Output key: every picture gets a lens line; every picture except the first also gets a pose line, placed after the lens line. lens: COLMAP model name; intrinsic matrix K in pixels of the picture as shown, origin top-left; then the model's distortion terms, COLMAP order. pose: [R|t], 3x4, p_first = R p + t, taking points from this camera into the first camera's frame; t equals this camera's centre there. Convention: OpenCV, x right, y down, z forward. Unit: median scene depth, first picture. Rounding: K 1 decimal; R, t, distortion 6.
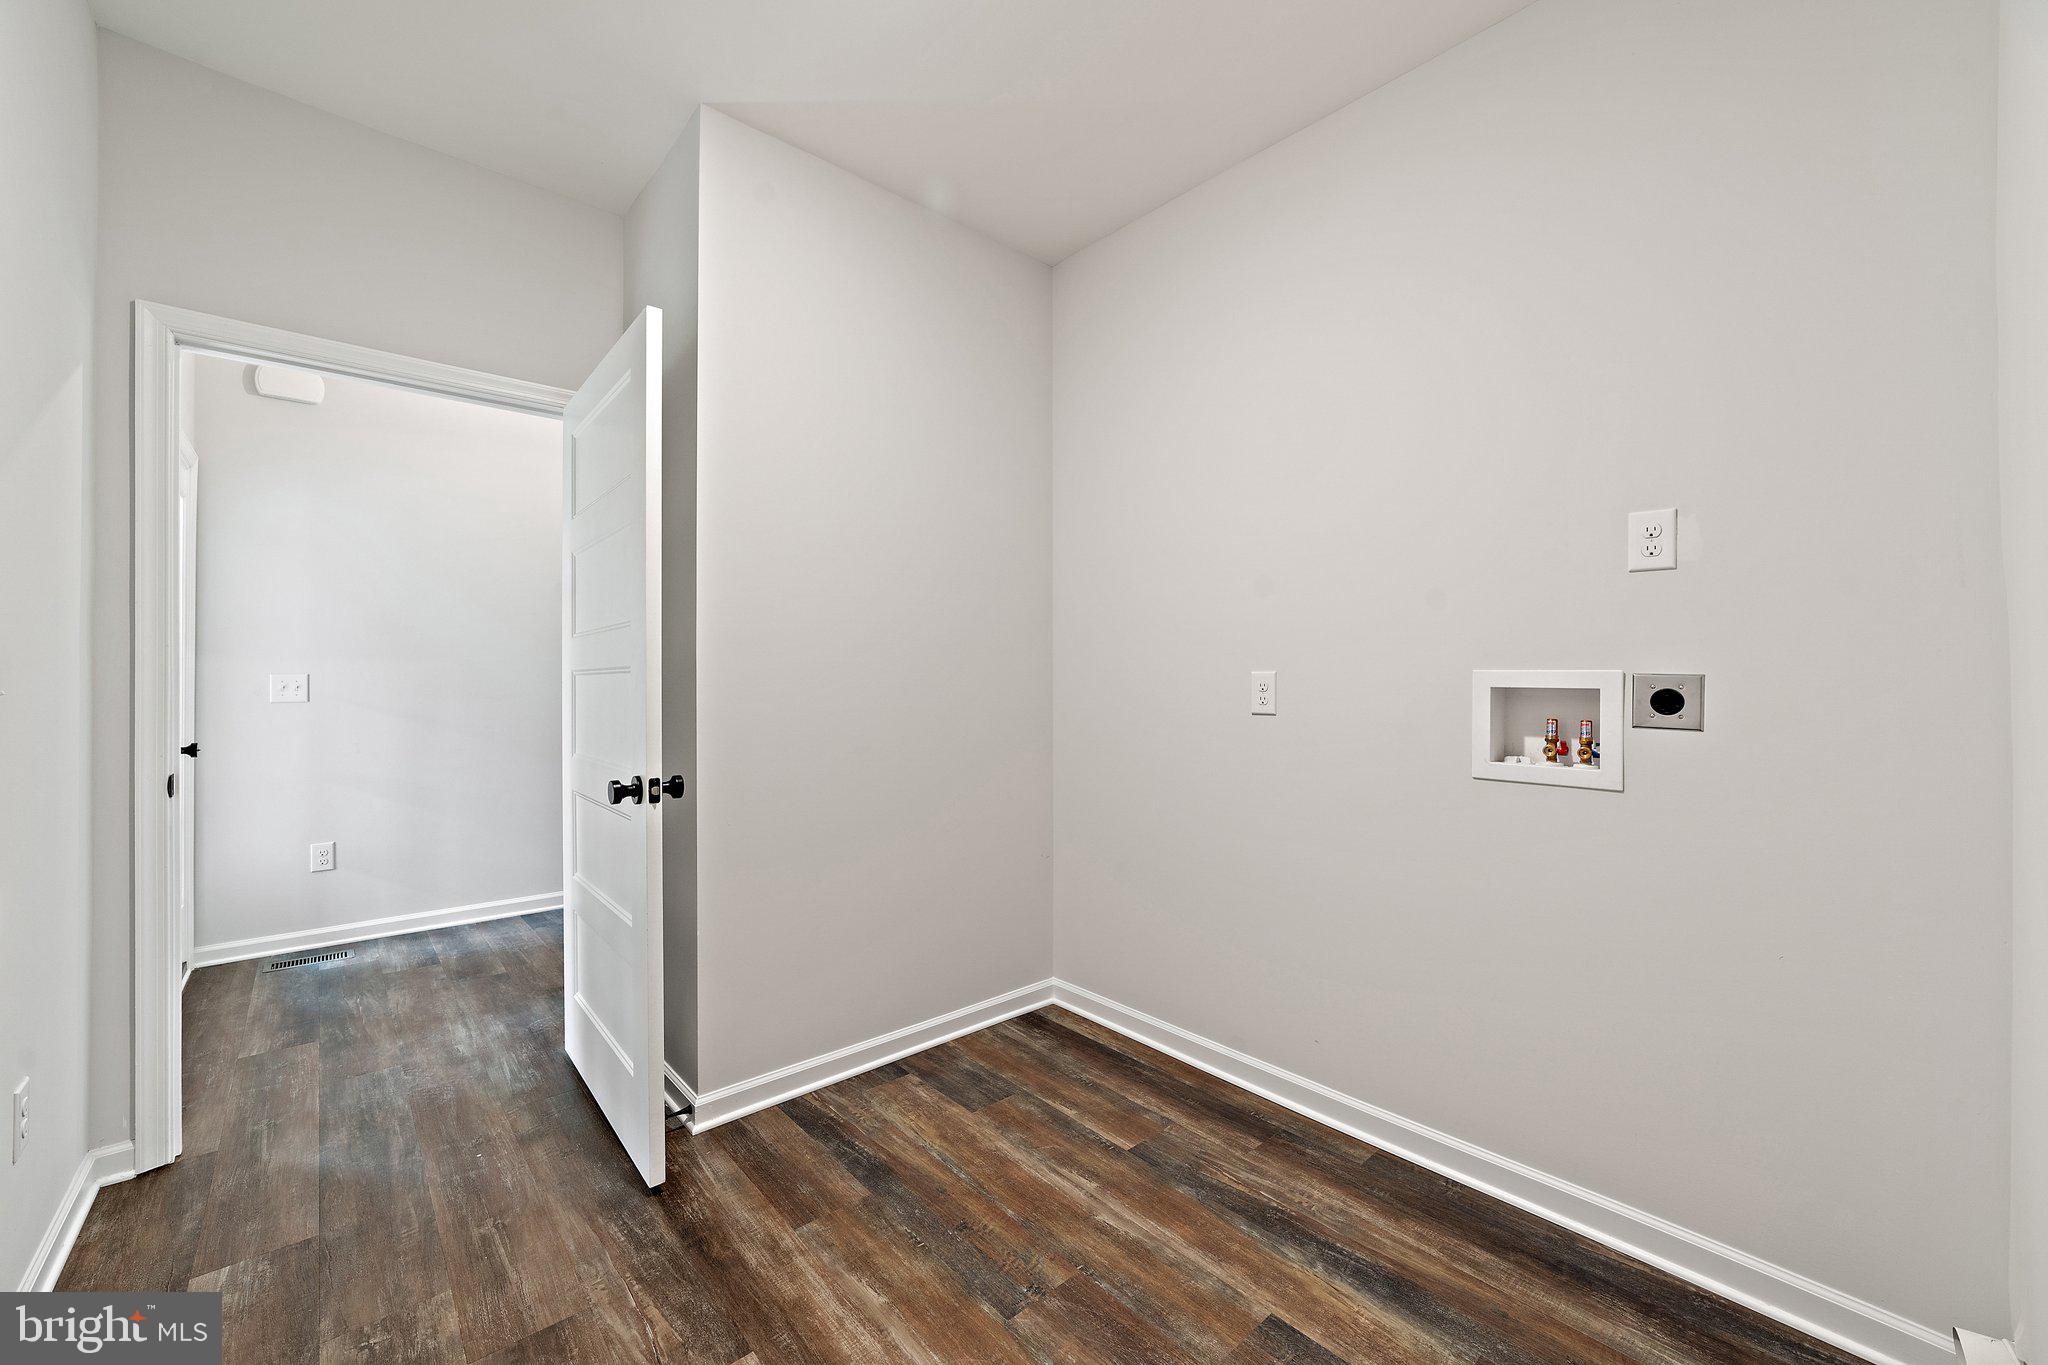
lens RADIAL K [[825.3, 0, 1013.2], [0, 825.3, 668.9], [0, 0, 1]] dist [-0.024592, 0.007609]
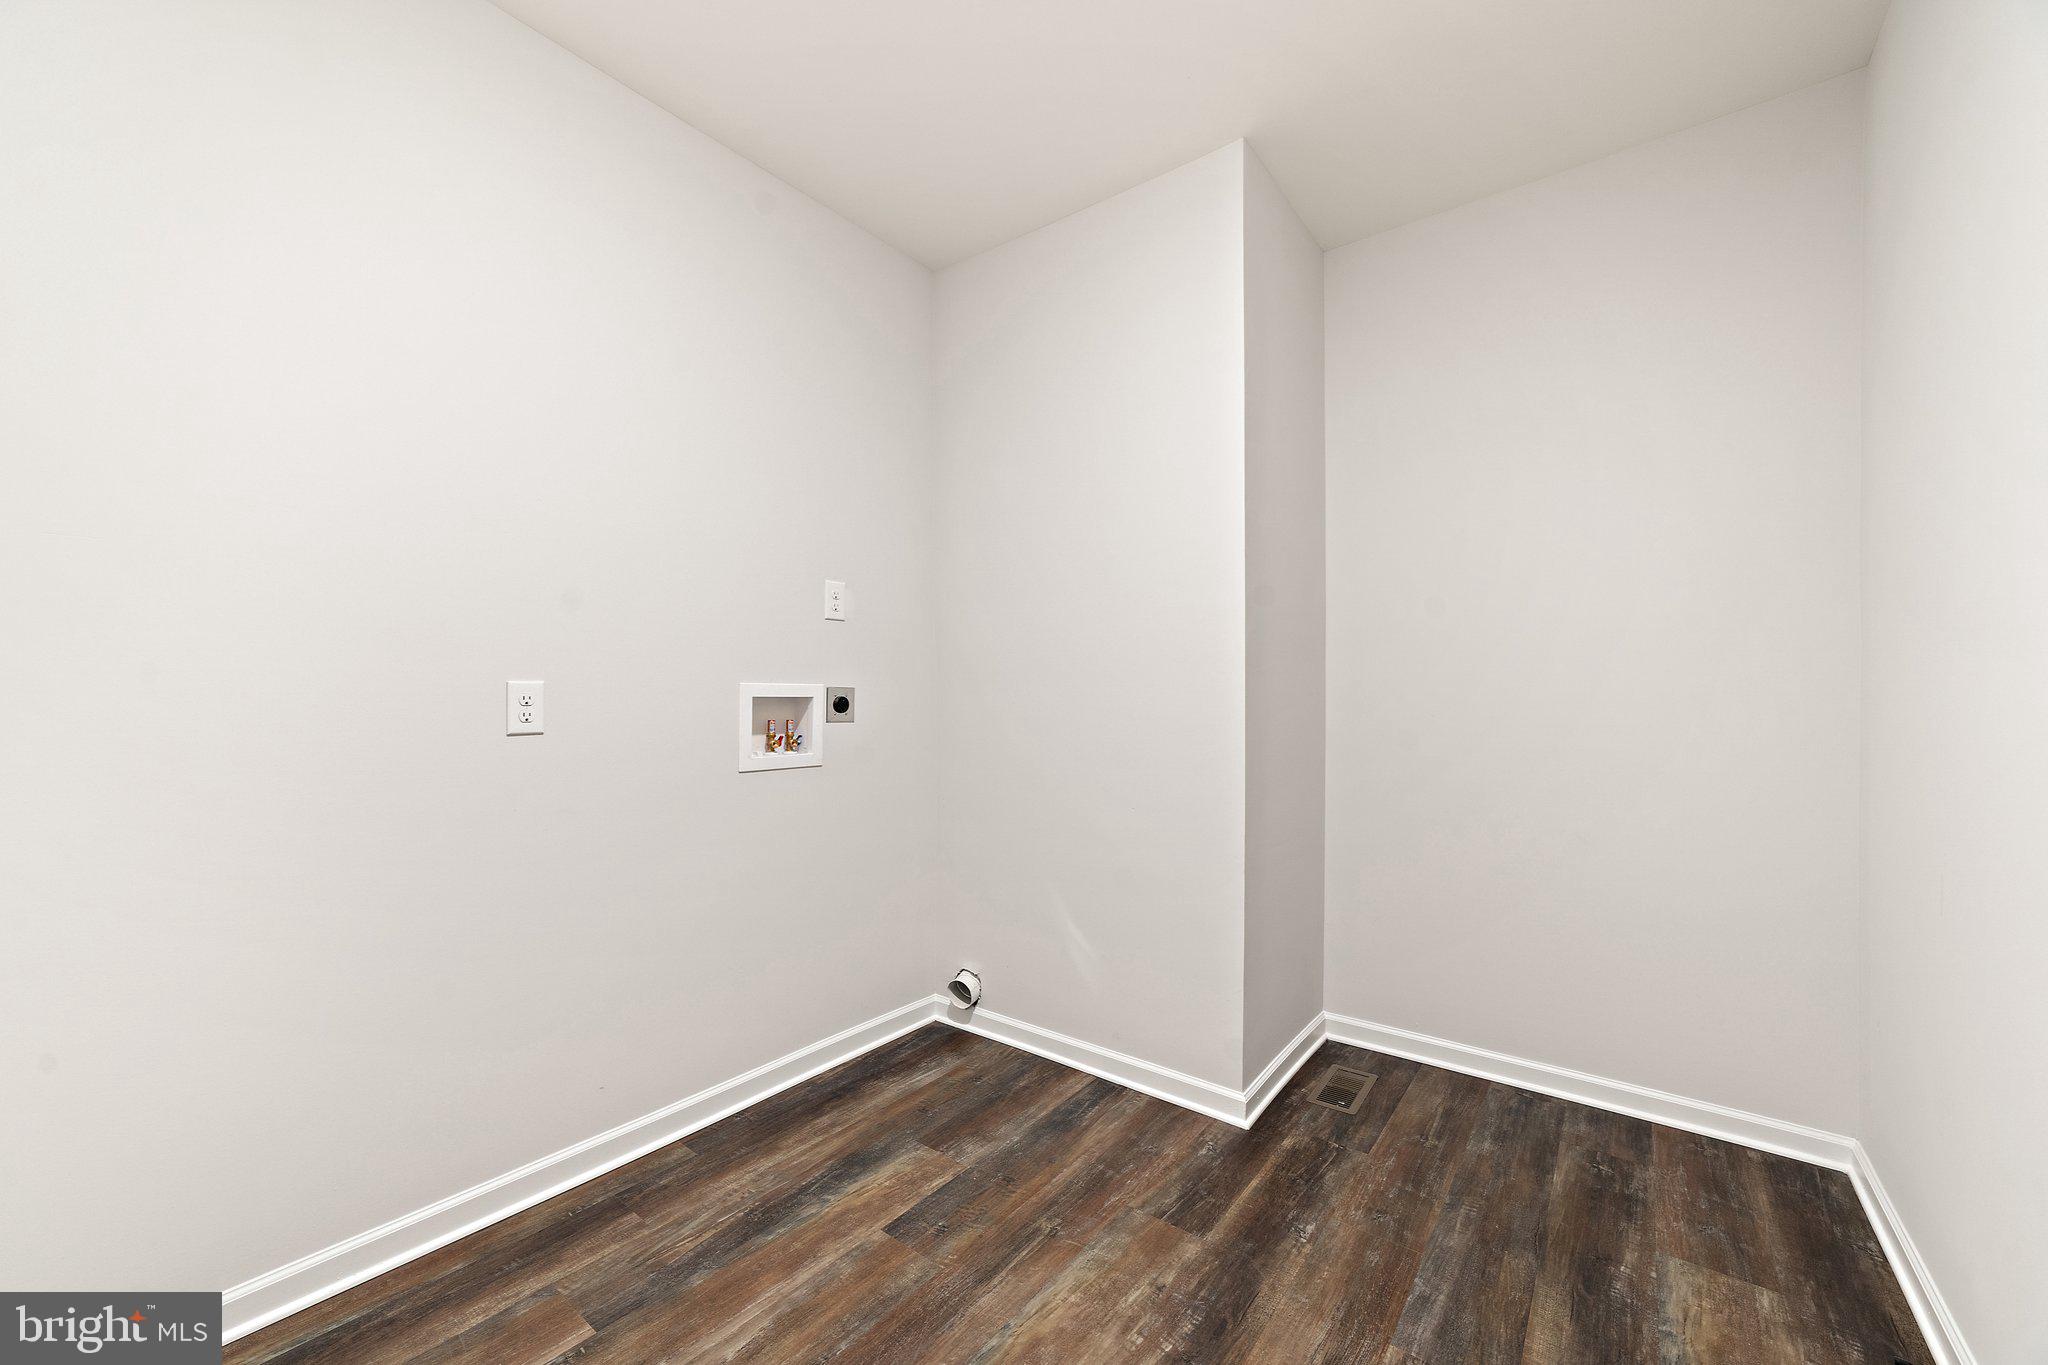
lens RADIAL K [[804.2, 0, 1015.6], [0, 804.2, 699.9], [0, 0, 1]] dist [-0.014280, 0.000162]
pose [[-0.202119, -0.005985, 0.979343, -0.750538], [-0.006645, 0.999967, 0.004740, 0.020121], [-0.979338, -0.005549, -0.202152, 0.930918]]
